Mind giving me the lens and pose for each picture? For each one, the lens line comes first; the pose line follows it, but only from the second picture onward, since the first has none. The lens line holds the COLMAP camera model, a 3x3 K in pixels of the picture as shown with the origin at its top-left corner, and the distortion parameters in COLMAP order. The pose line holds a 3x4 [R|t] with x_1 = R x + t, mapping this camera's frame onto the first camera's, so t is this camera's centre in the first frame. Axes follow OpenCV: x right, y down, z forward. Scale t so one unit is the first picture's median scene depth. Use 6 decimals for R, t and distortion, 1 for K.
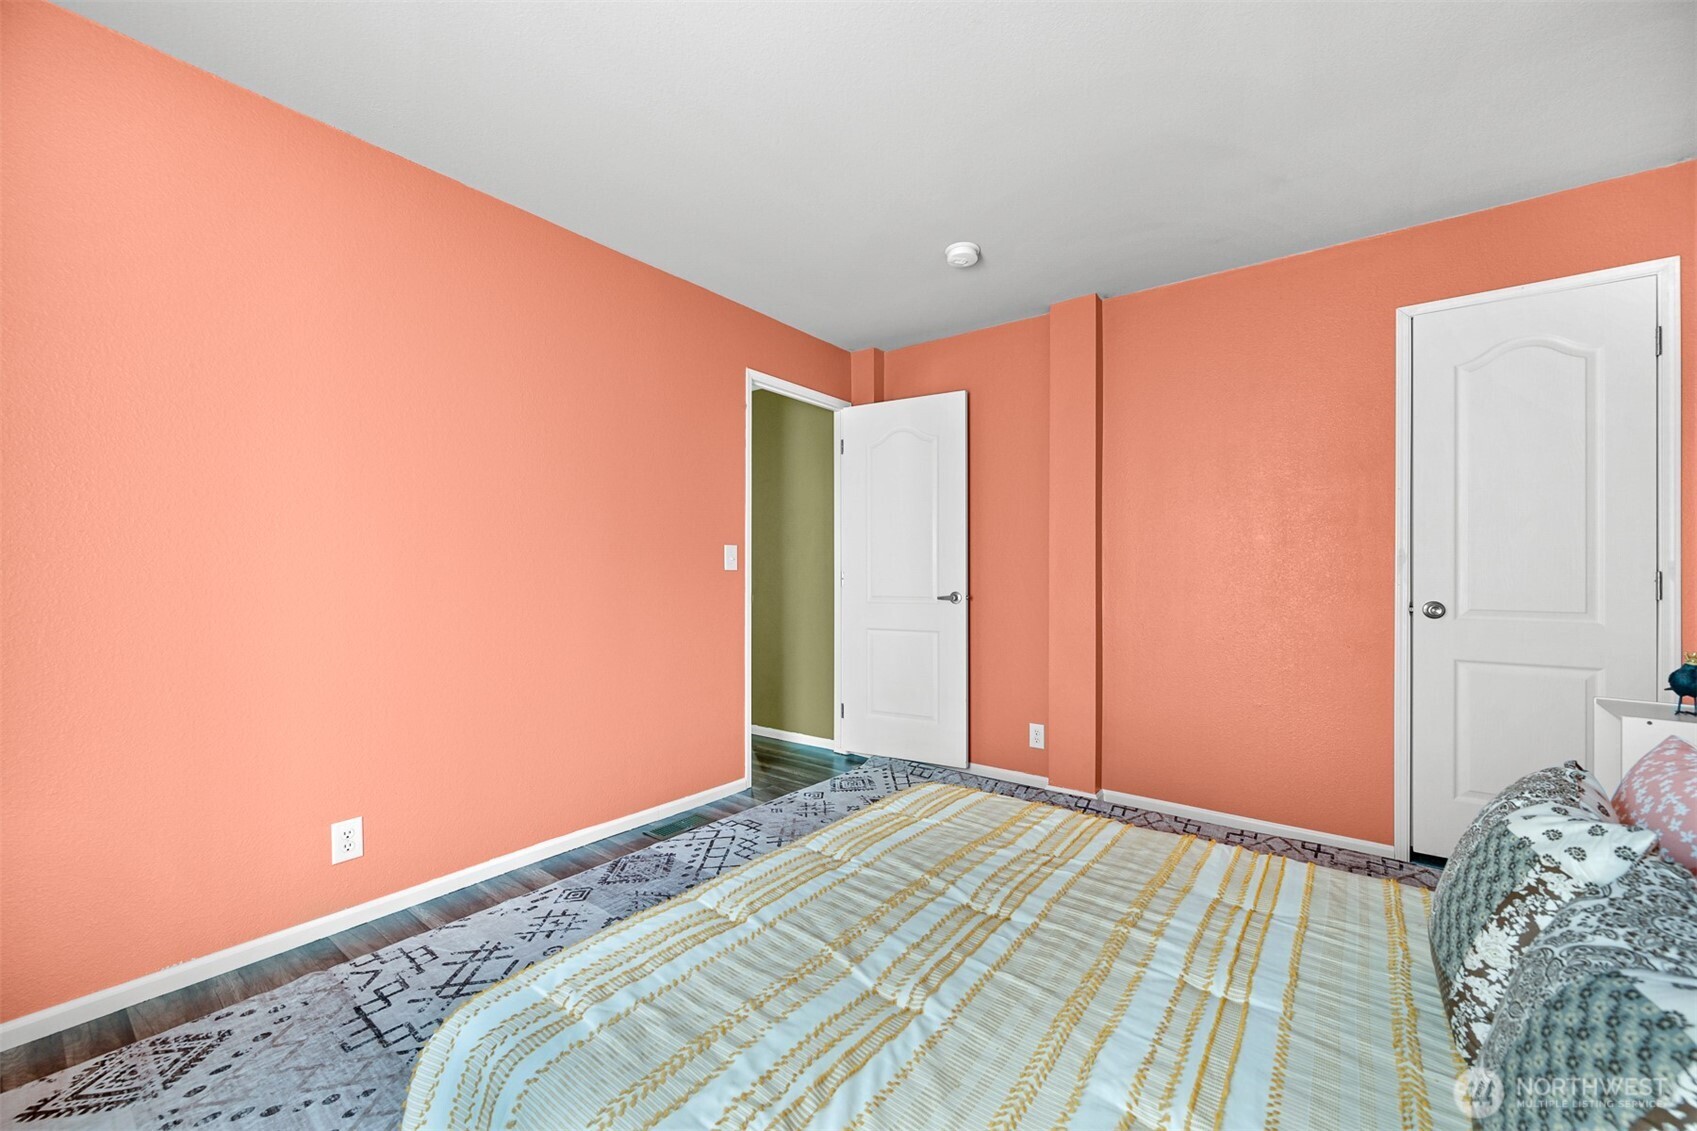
lens RADIAL K [[667.8, 0, 859.5], [0, 667.8, 563.2], [0, 0, 1]] dist [-0.000895, 0.000601]
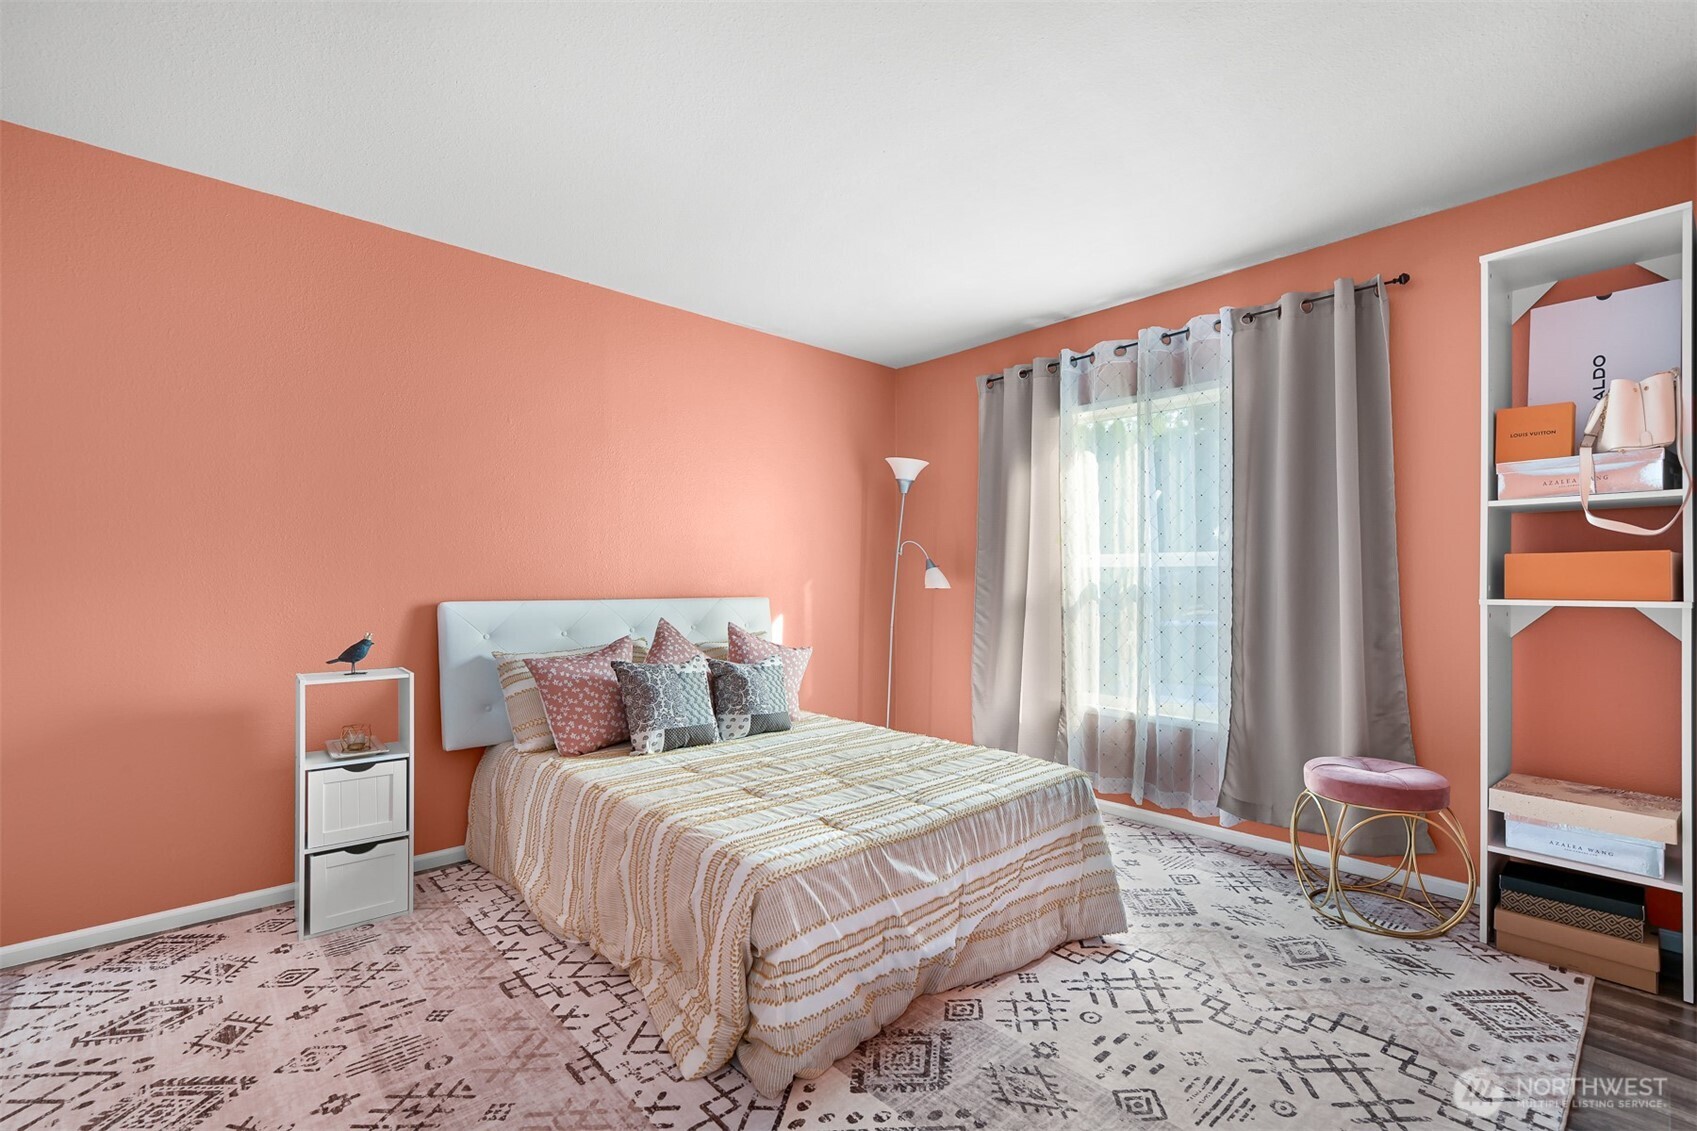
lens RADIAL K [[743.2, 0, 862.7], [0, 743.2, 583.2], [0, 0, 1]] dist [0.000714, -0.003495]
pose [[-0.984108, -0.008191, 0.177384, -0.114705], [-0.010512, 0.999871, -0.012149, 0.020606], [-0.177261, -0.013821, -0.984067, 1.459043]]
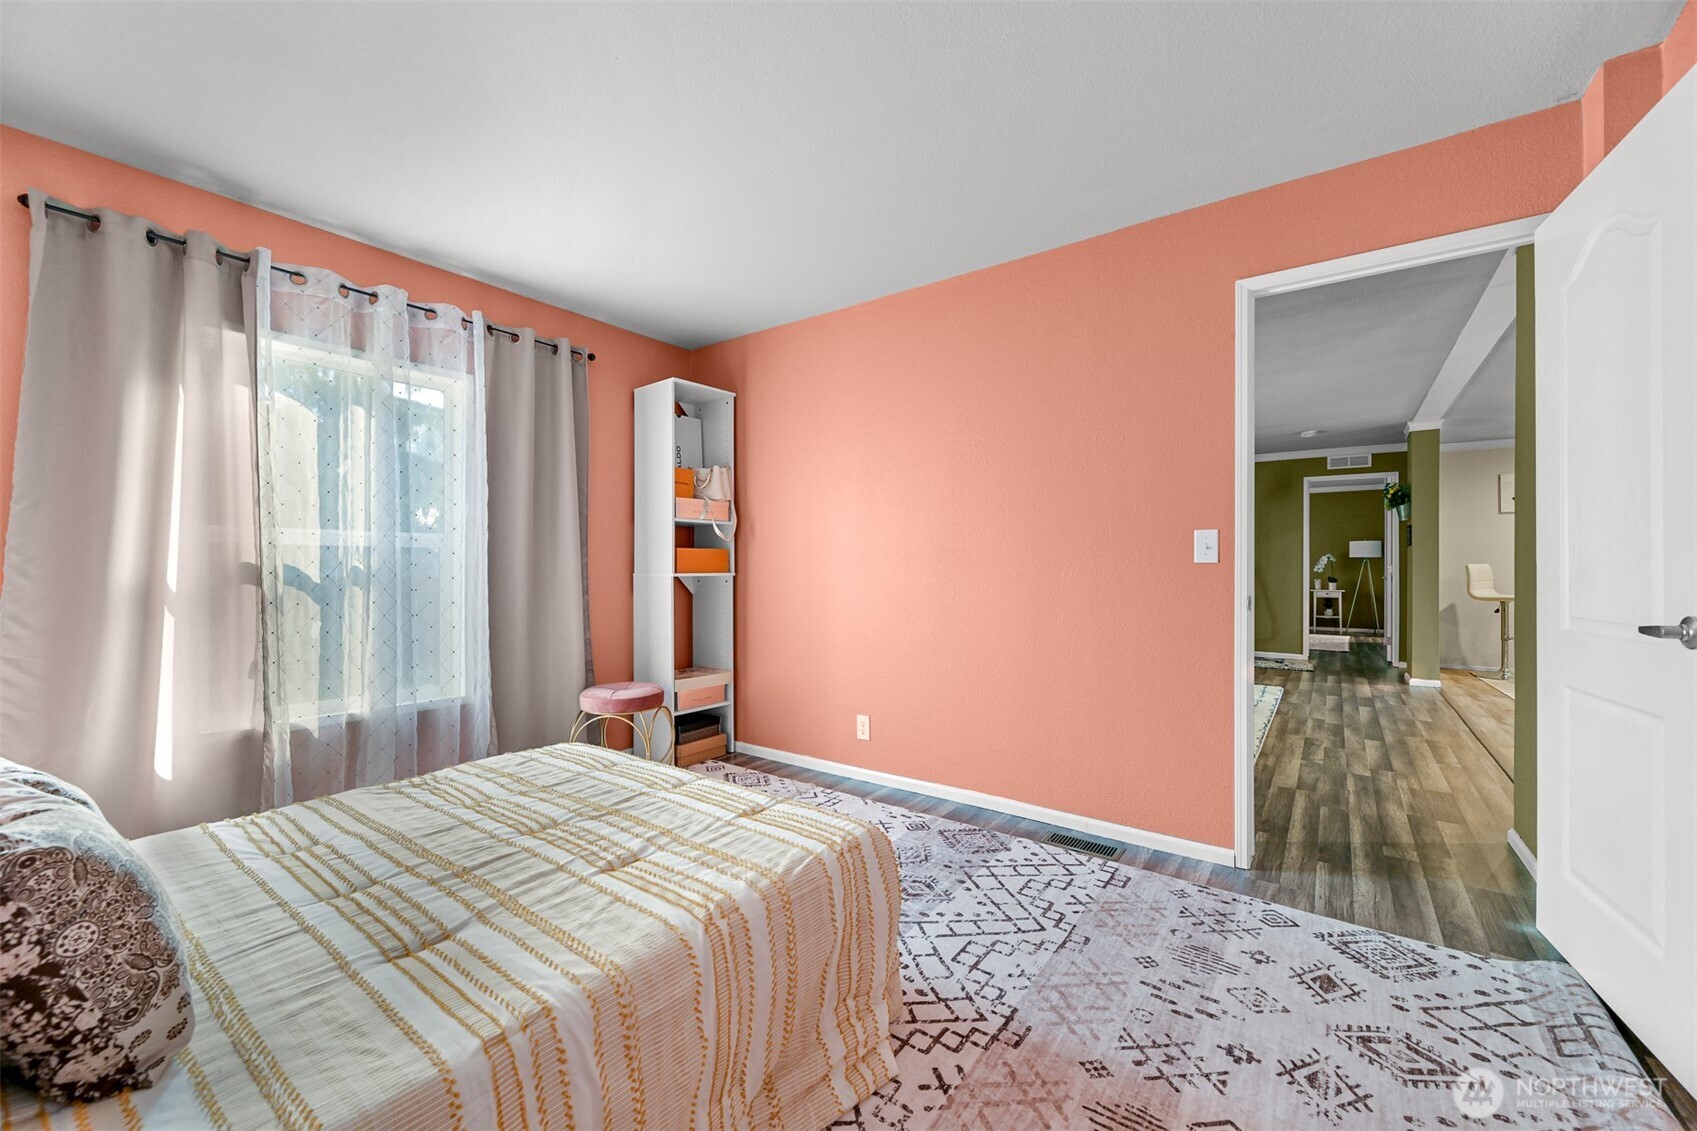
lens RADIAL K [[667.8, 0, 854.4], [0, 667.8, 562.6], [0, 0, 1]] dist [-0.000895, 0.000601]
pose [[0.015984, -0.007153, -0.999847, 0.743935], [0.013009, 0.999891, -0.006945, 0.013363], [0.999788, -0.012896, 0.016076, 0.793383]]
